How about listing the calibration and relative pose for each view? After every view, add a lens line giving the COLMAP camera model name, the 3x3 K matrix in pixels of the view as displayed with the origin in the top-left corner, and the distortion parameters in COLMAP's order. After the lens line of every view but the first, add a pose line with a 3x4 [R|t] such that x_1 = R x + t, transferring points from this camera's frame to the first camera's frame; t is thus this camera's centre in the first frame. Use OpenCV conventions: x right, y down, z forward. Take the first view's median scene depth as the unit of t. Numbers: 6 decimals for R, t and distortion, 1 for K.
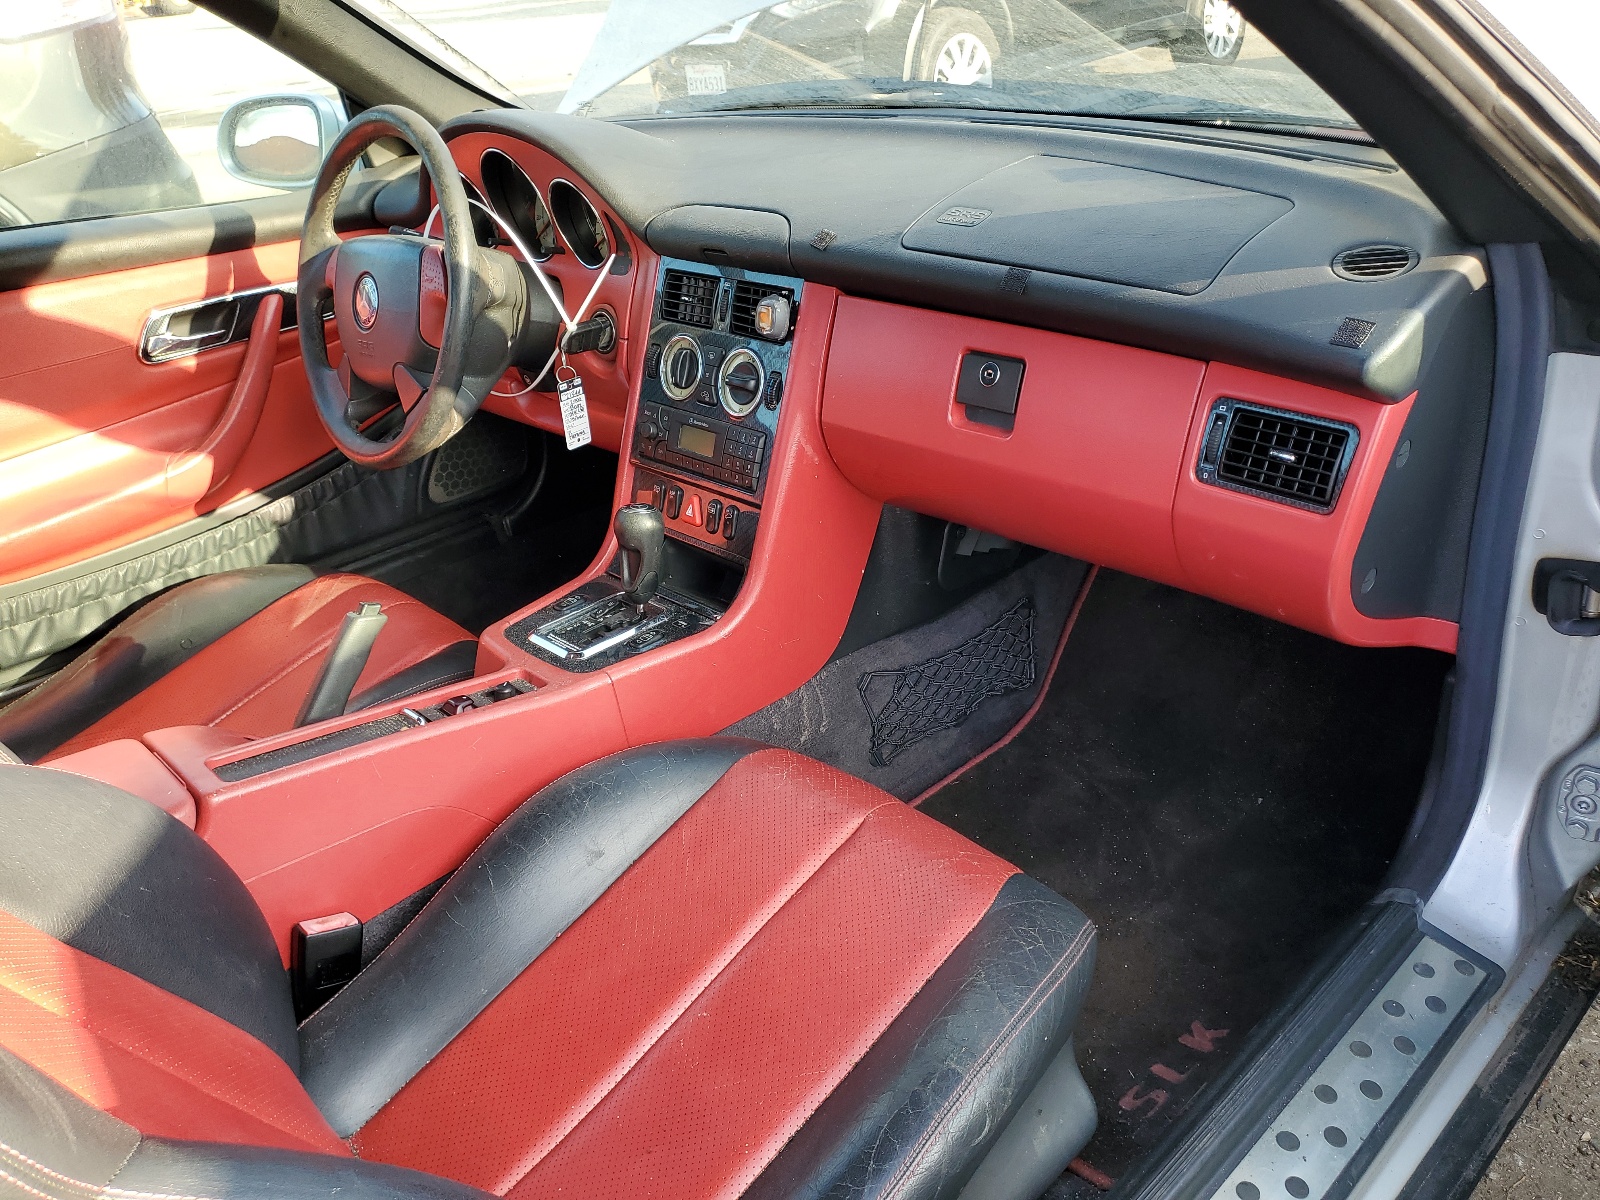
lens RADIAL K [[1213.1, 0, 800.0], [0, 1213.1, 600.0], [0, 0, 1]] dist [0.118418, -0.189816]
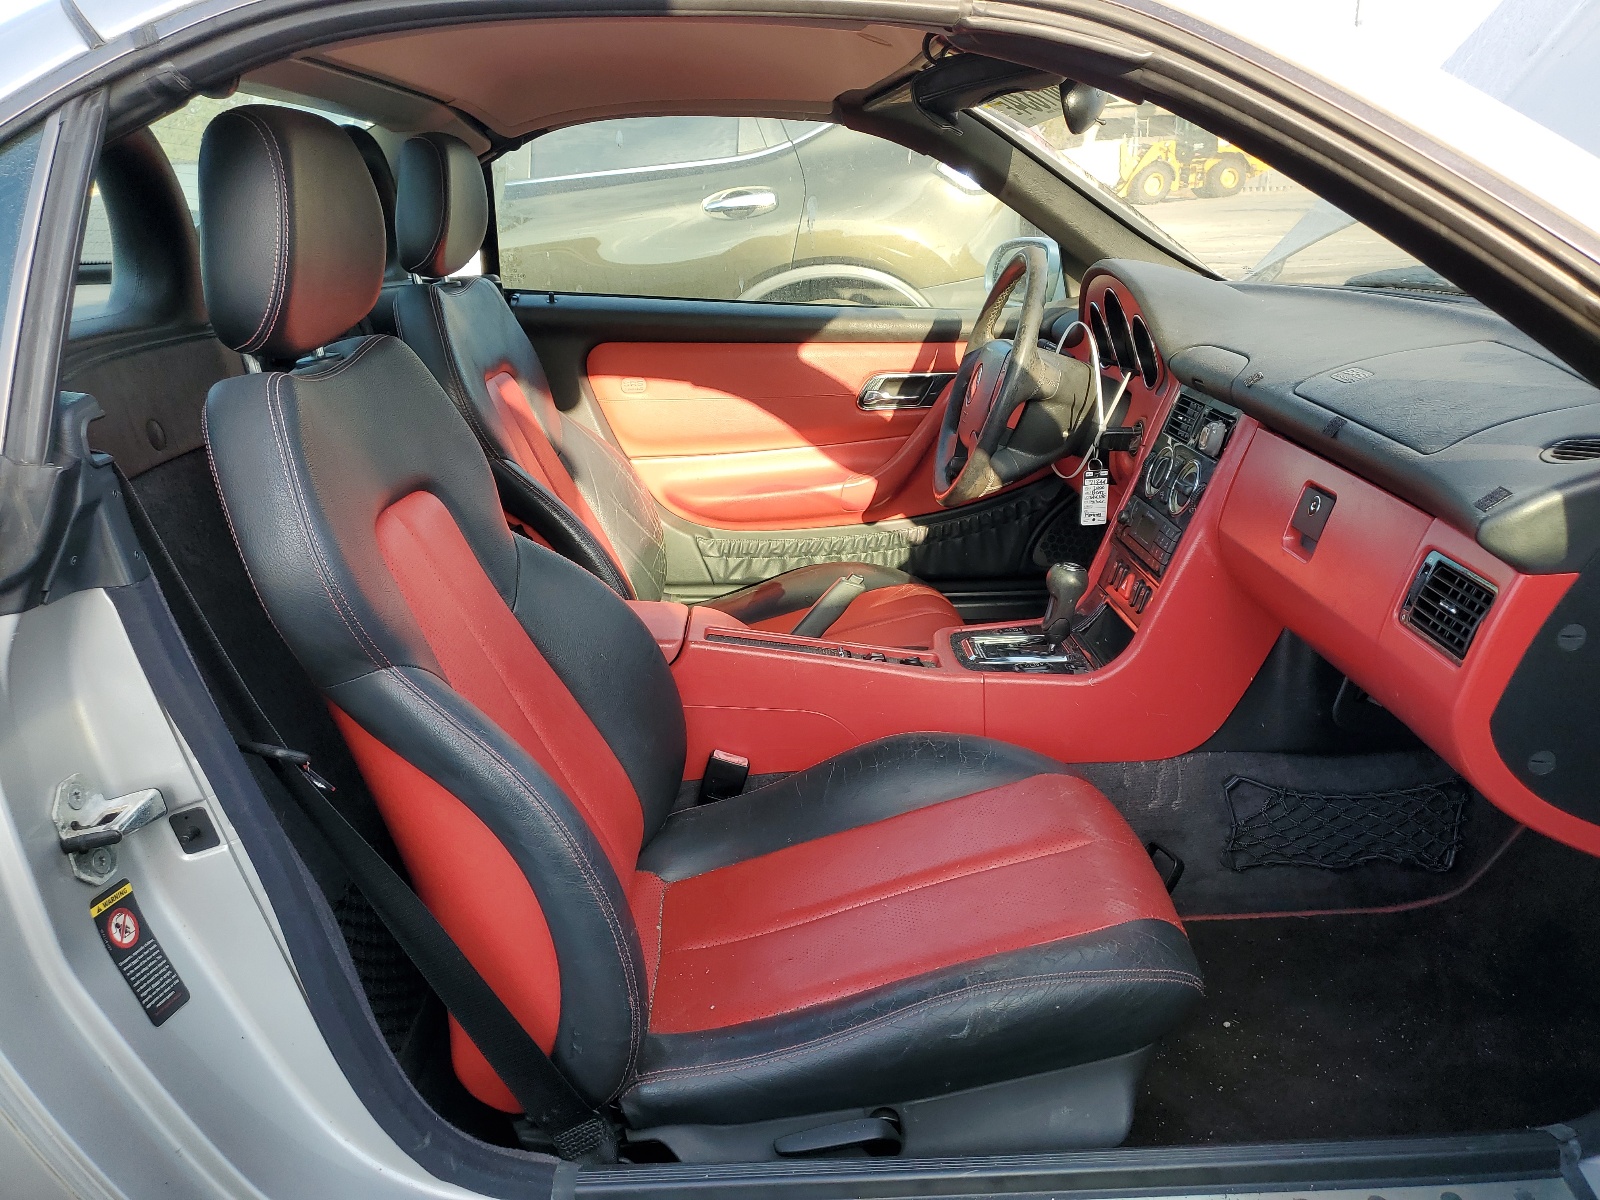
lens RADIAL K [[1220.4, 0, 800.0], [0, 1220.4, 600.0], [0, 0, 1]] dist [0.003958, -0.000961]
pose [[0.738588, 0.265302, -0.619760, 0.352787], [-0.336466, 0.941693, 0.002136, 0.036456], [0.584190, 0.206950, 0.784789, -0.096334]]
